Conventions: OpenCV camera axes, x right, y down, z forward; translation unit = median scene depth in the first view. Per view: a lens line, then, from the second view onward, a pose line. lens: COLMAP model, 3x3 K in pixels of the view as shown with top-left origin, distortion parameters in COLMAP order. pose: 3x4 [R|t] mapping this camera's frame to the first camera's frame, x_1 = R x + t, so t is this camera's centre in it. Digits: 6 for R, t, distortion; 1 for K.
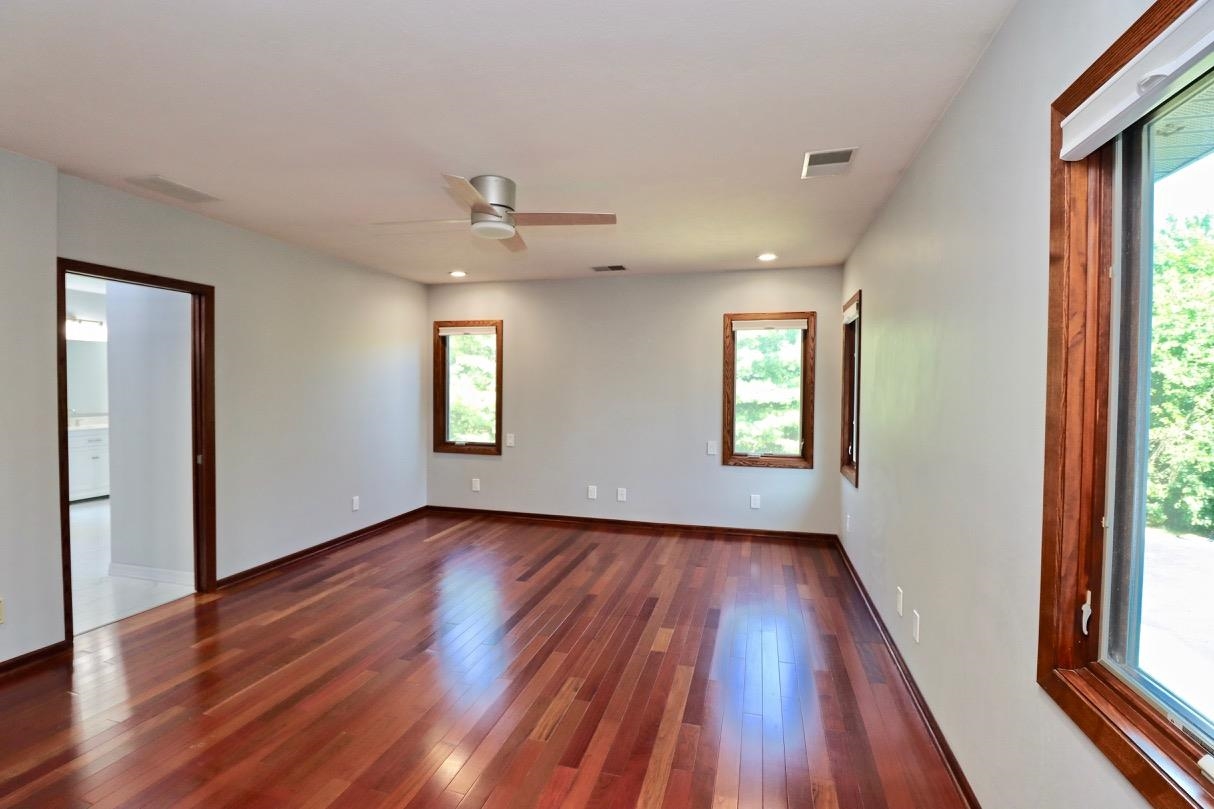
lens RADIAL K [[571.2, 0, 596.2], [0, 571.2, 403.5], [0, 0, 1]] dist [-0.005221, -0.000543]
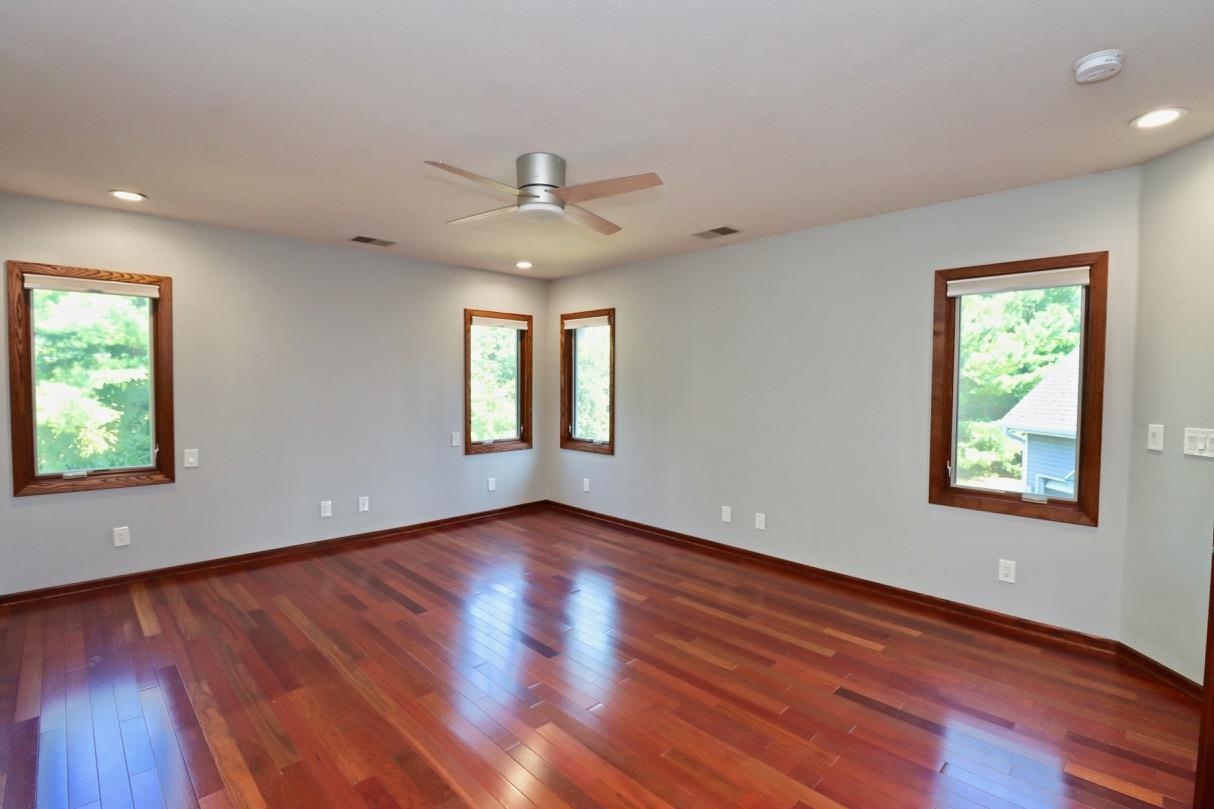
lens RADIAL K [[571.2, 0, 601.3], [0, 571.2, 398.6], [0, 0, 1]] dist [-0.005221, -0.000543]
pose [[0.494209, -0.027755, 0.868900, -0.564579], [0.026083, 0.999514, 0.017092, -0.005502], [-0.868952, 0.014217, 0.494692, 0.279489]]
